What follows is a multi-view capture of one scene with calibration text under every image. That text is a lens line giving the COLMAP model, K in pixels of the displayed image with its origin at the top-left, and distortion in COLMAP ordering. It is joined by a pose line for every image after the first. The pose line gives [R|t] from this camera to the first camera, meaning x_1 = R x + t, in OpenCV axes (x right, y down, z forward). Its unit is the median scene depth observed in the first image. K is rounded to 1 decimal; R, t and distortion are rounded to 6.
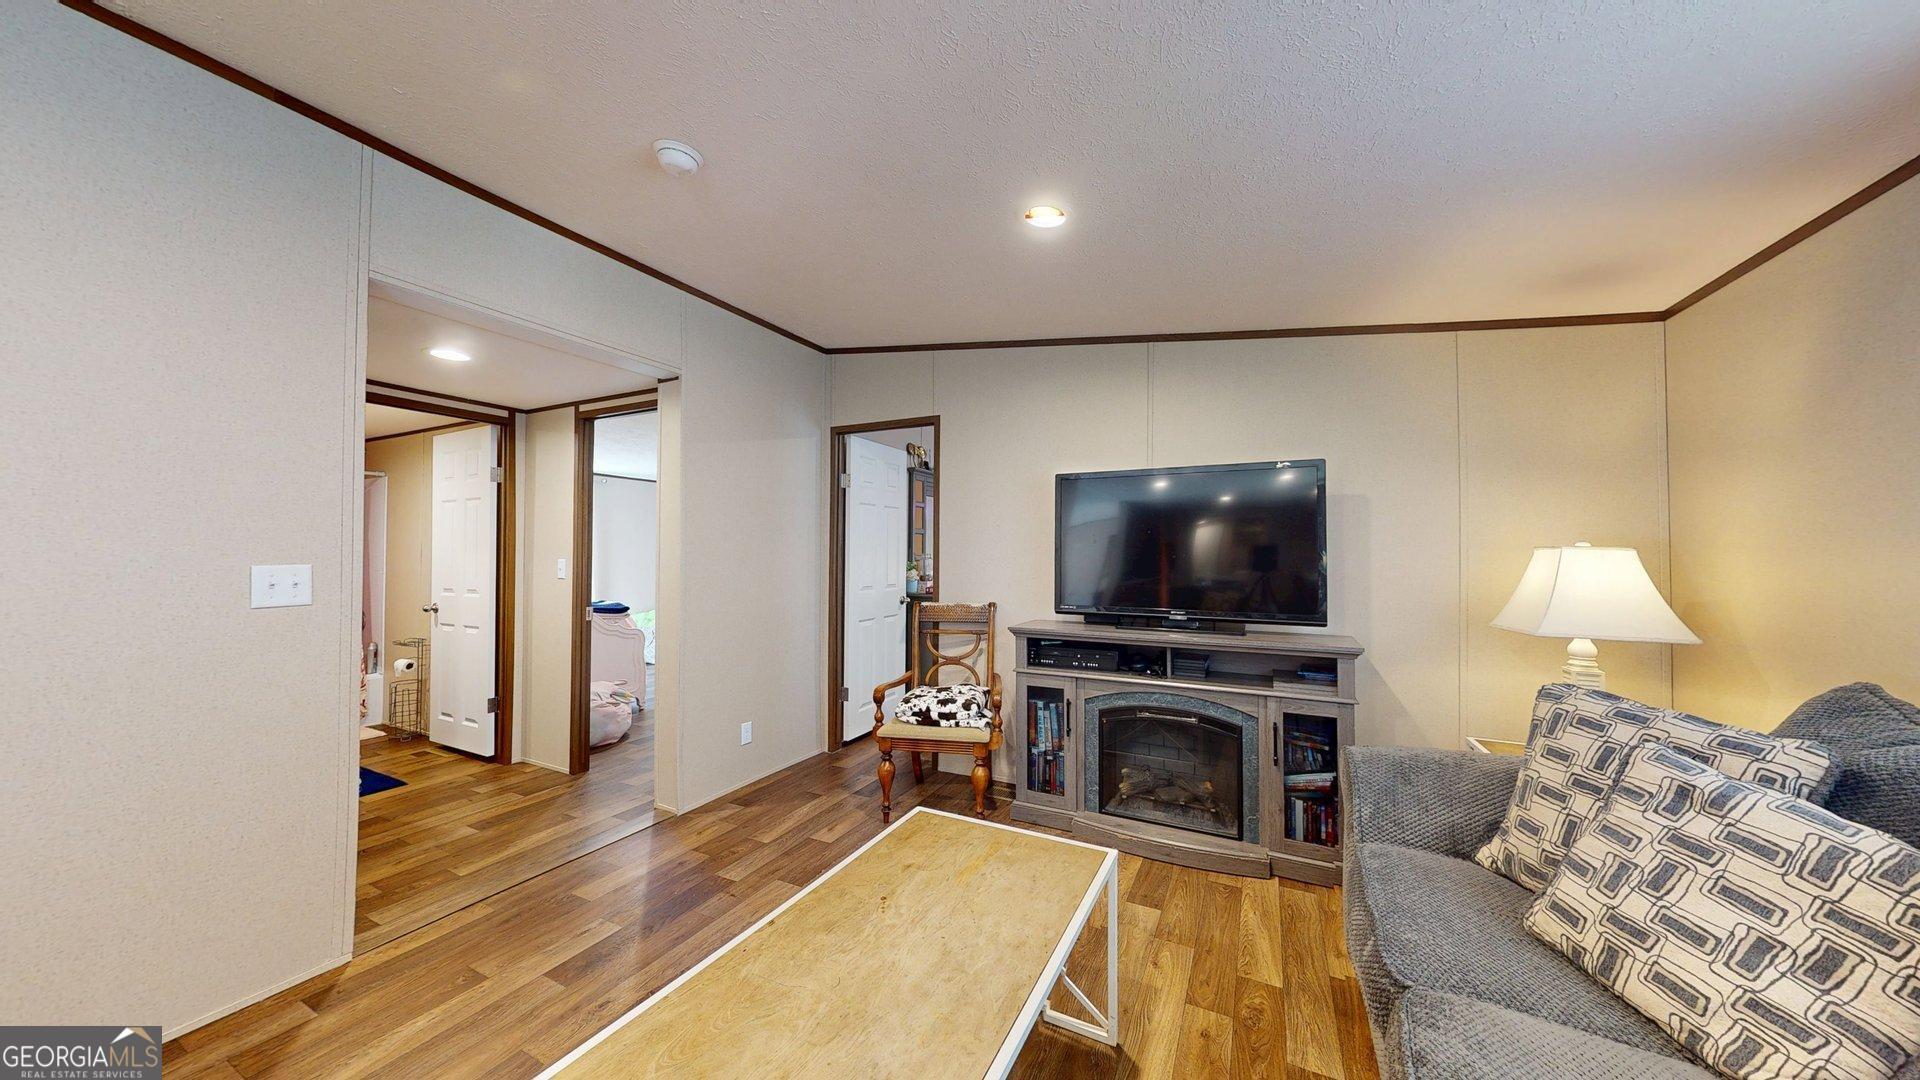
lens RADIAL K [[606.3, 0, 965.4], [0, 606.3, 541.4], [0, 0, 1]] dist [0.000107, 0.000055]
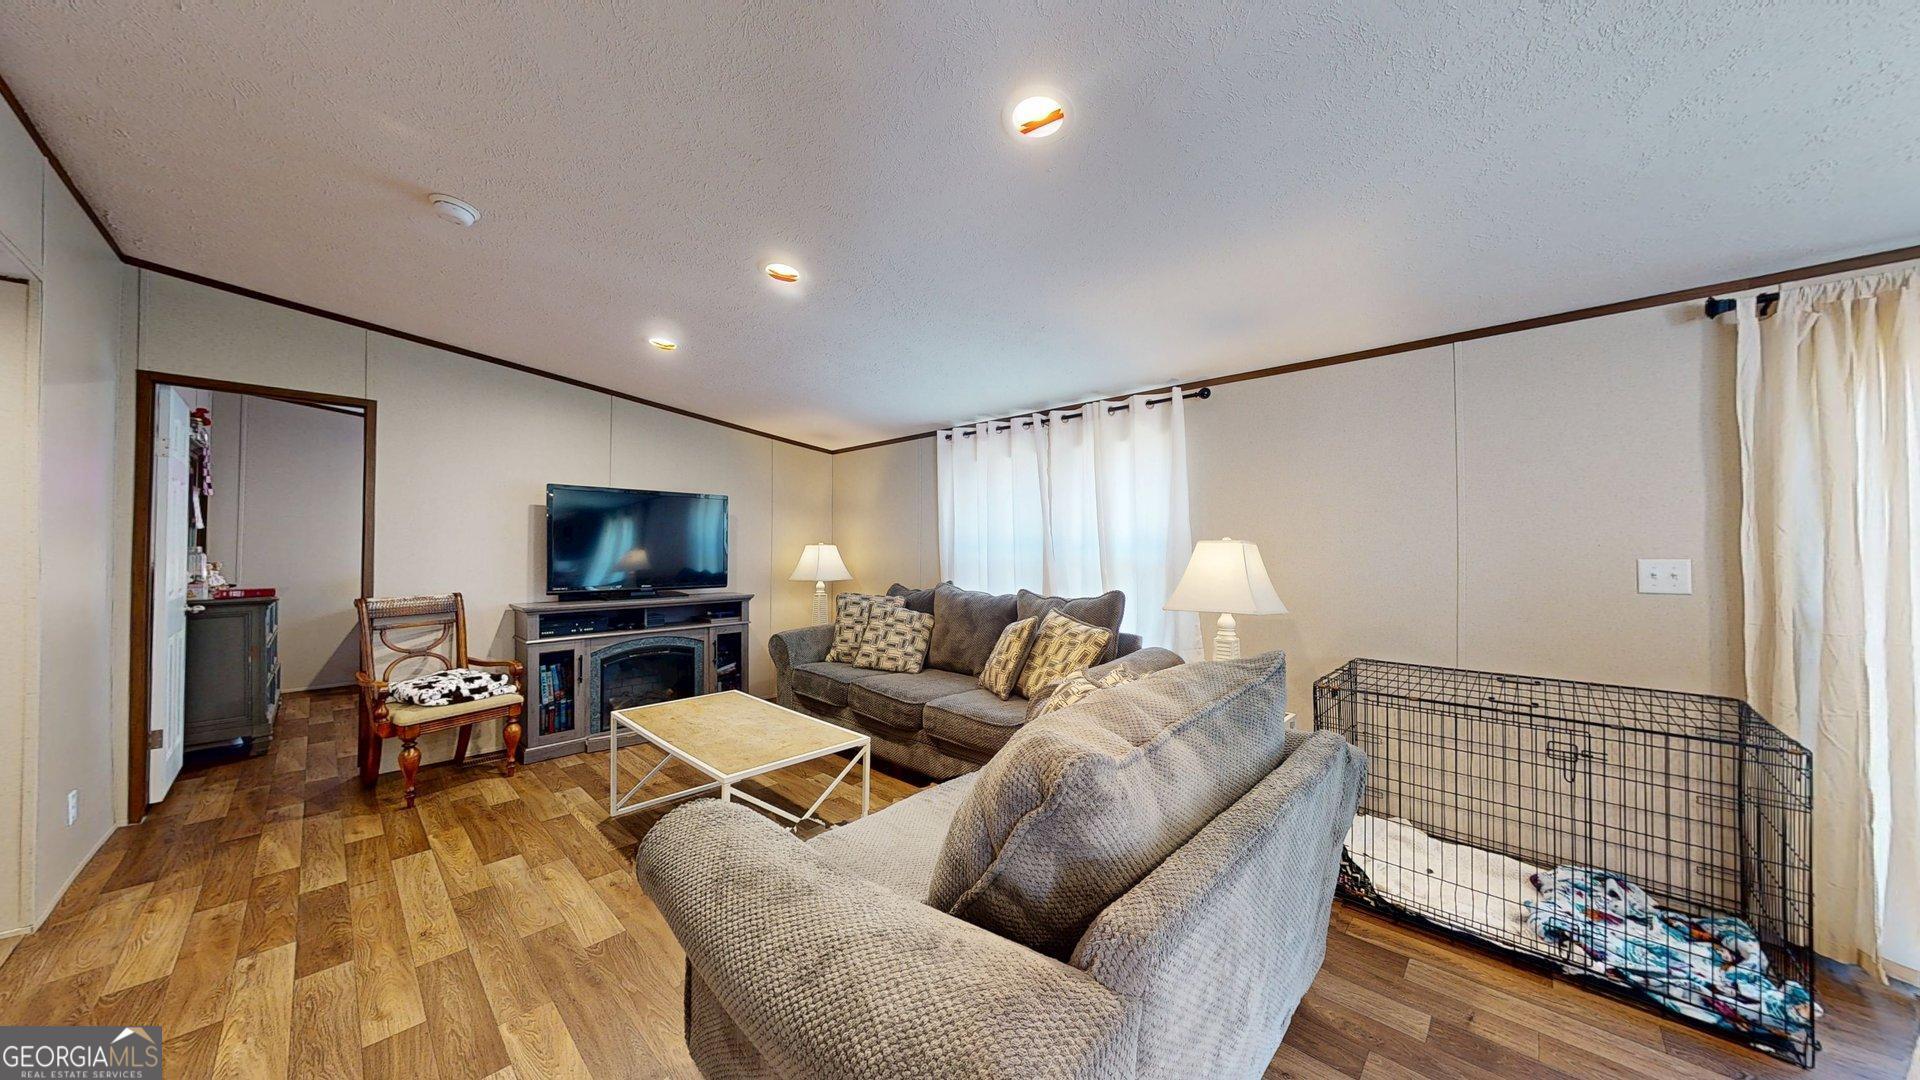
lens RADIAL K [[606.3, 0, 965.4], [0, 606.3, 541.4], [0, 0, 1]] dist [0.000107, 0.000055]
pose [[0.286333, 0.008484, 0.958092, -0.882955], [-0.019577, 0.999804, -0.003003, -0.005850], [-0.957930, -0.017897, 0.286443, -0.201145]]
